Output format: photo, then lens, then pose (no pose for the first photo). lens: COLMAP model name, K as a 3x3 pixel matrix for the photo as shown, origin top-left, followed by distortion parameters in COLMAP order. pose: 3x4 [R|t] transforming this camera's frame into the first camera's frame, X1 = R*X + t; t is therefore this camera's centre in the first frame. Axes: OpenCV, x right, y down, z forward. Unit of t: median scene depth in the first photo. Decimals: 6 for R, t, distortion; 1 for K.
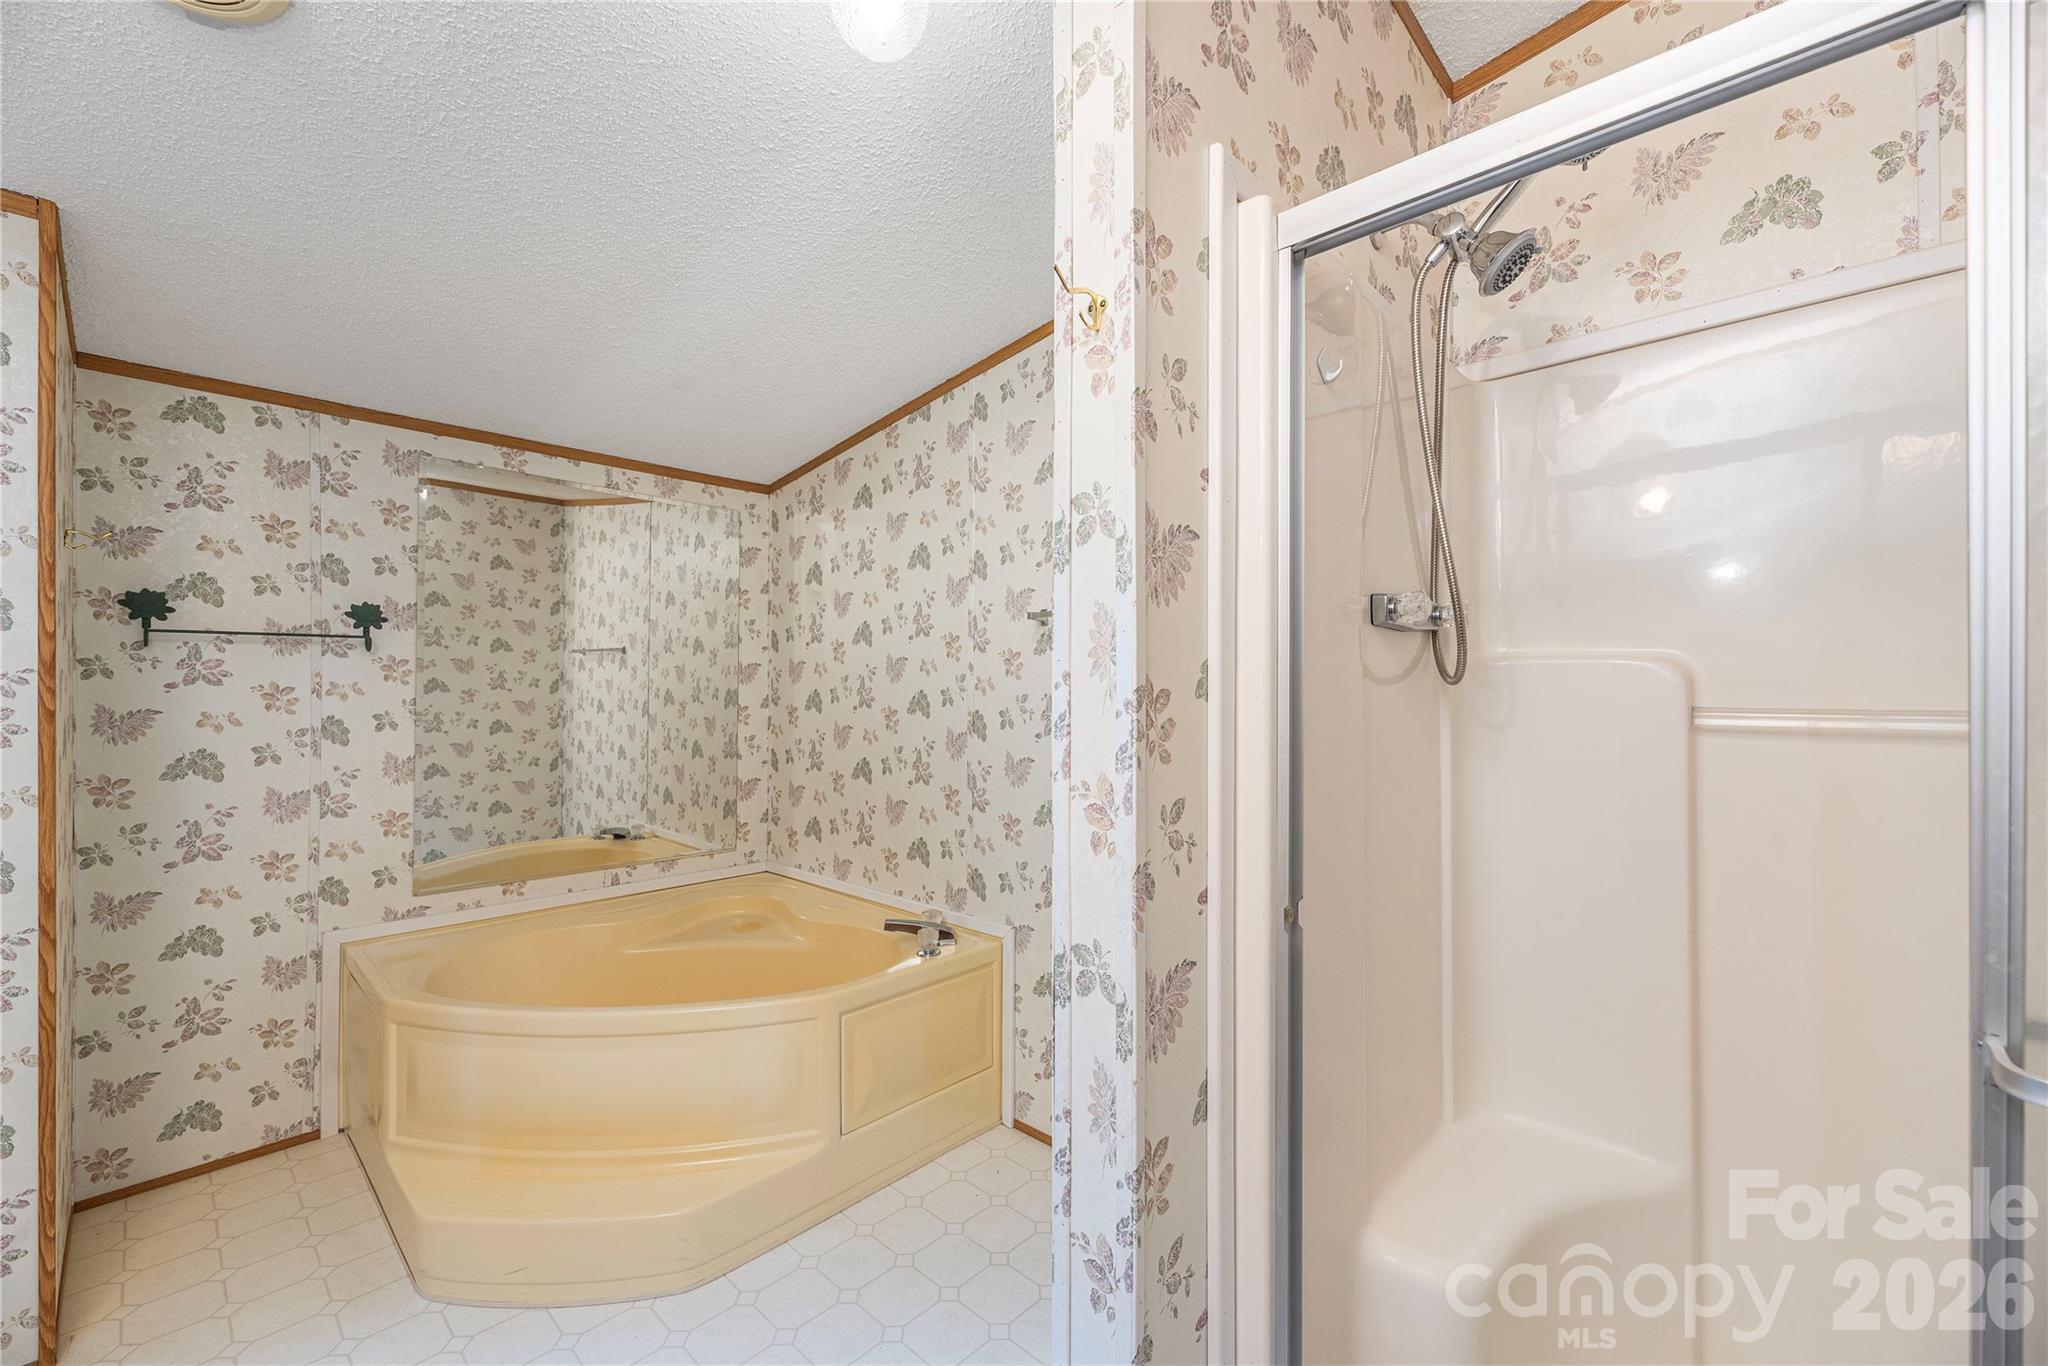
lens RADIAL K [[840.7, 0, 1048.4], [0, 840.7, 682.1], [0, 0, 1]] dist [-0.002142, 0.001324]
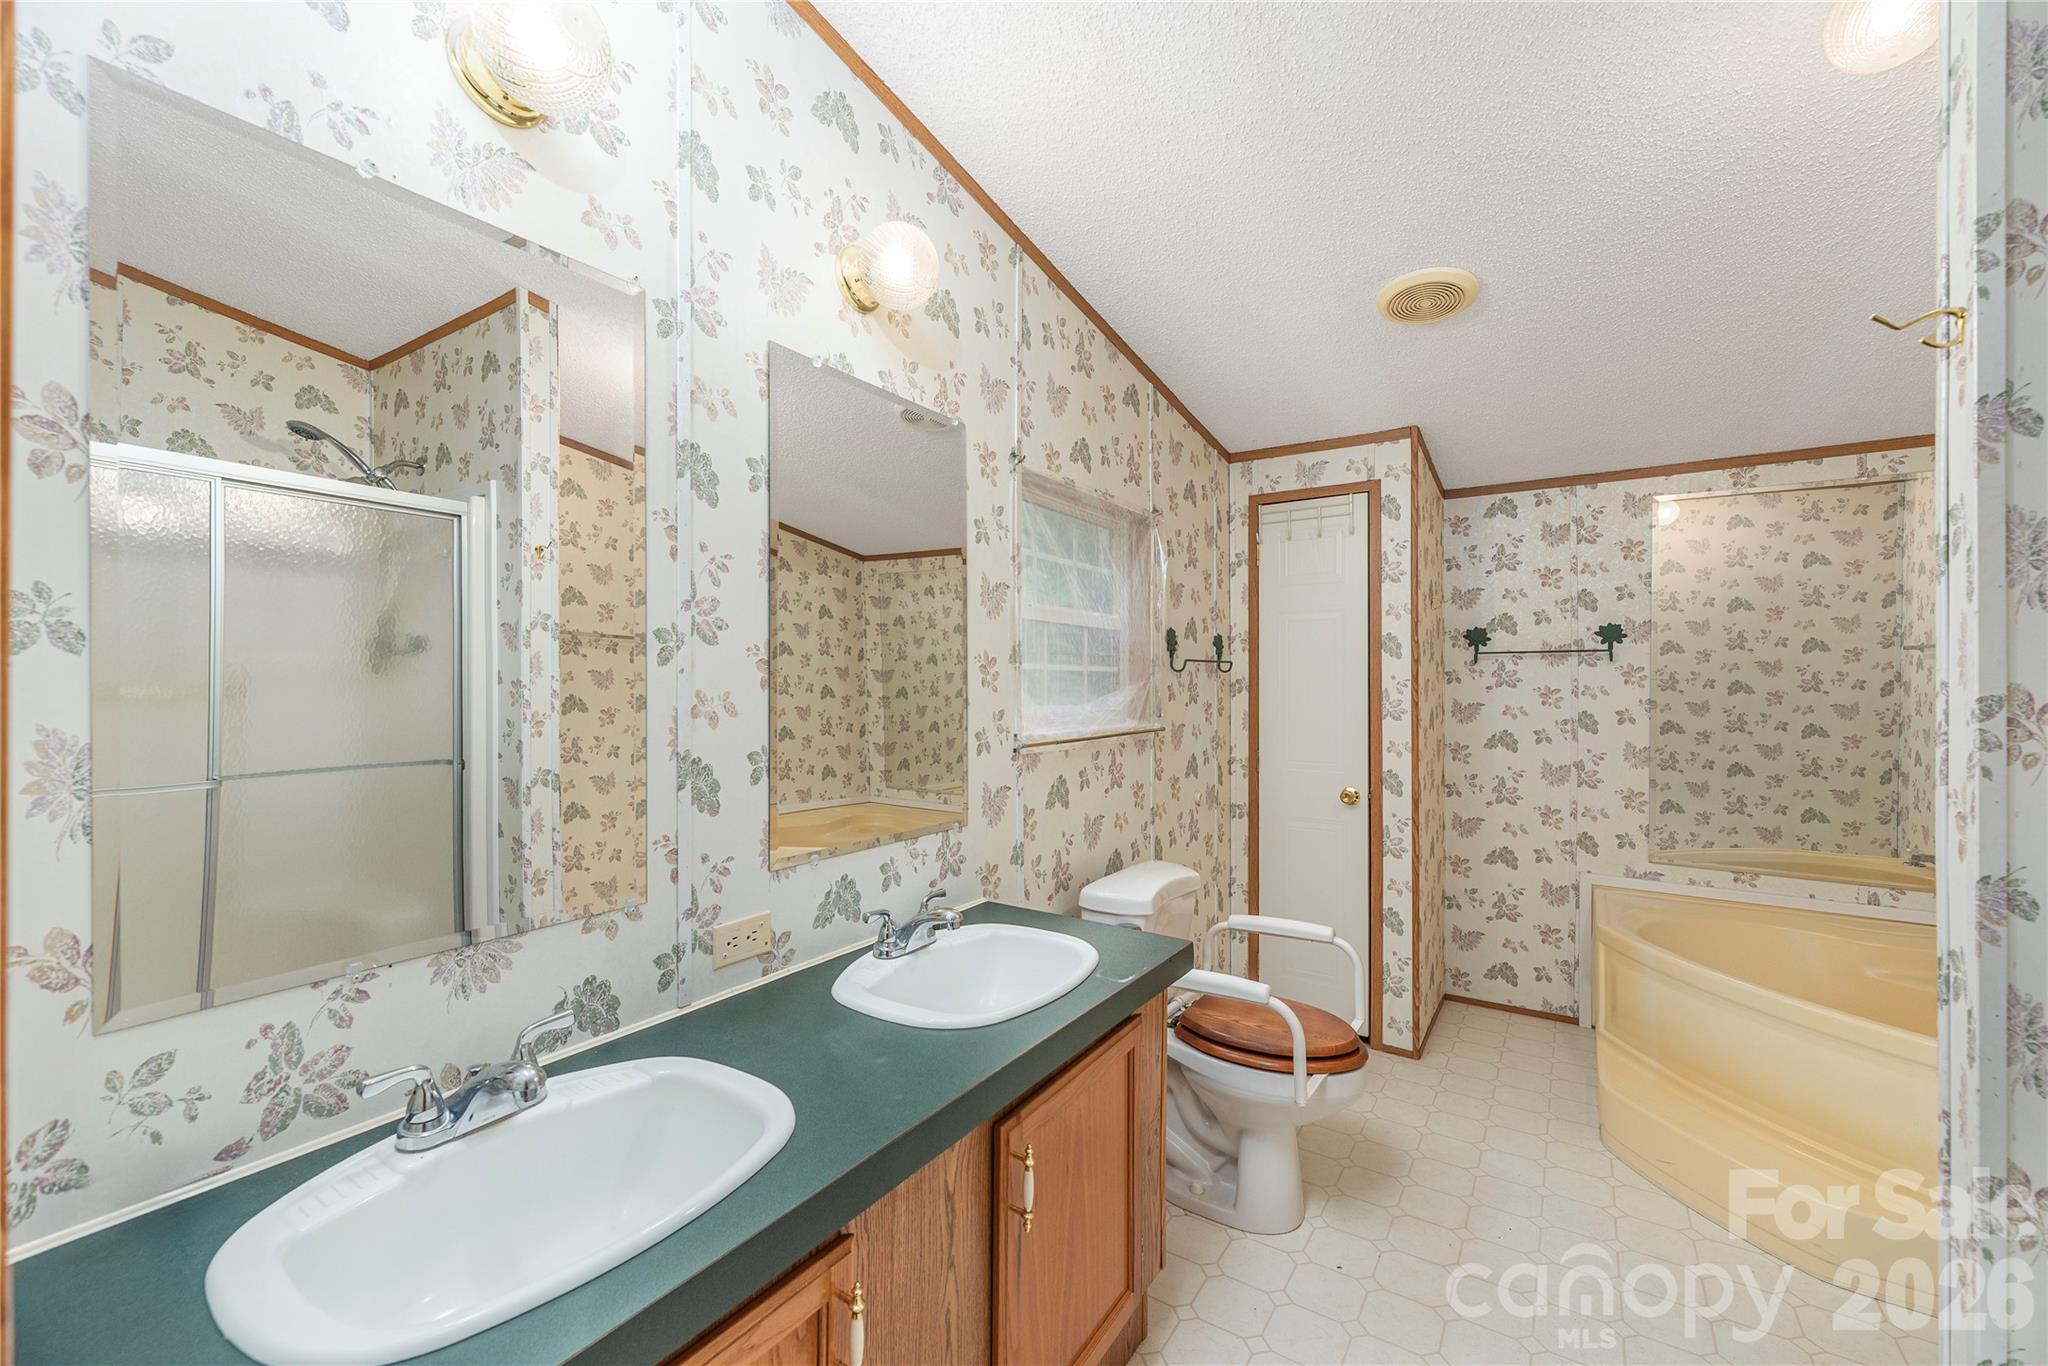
lens RADIAL K [[840.7, 0, 1032.6], [0, 840.7, 684.0], [0, 0, 1]] dist [-0.002142, 0.001324]
pose [[0.177423, -0.000793, -0.984134, 0.307299], [0.002087, 0.999998, -0.000430, -0.003660], [0.984132, -0.001978, 0.177425, -0.098743]]
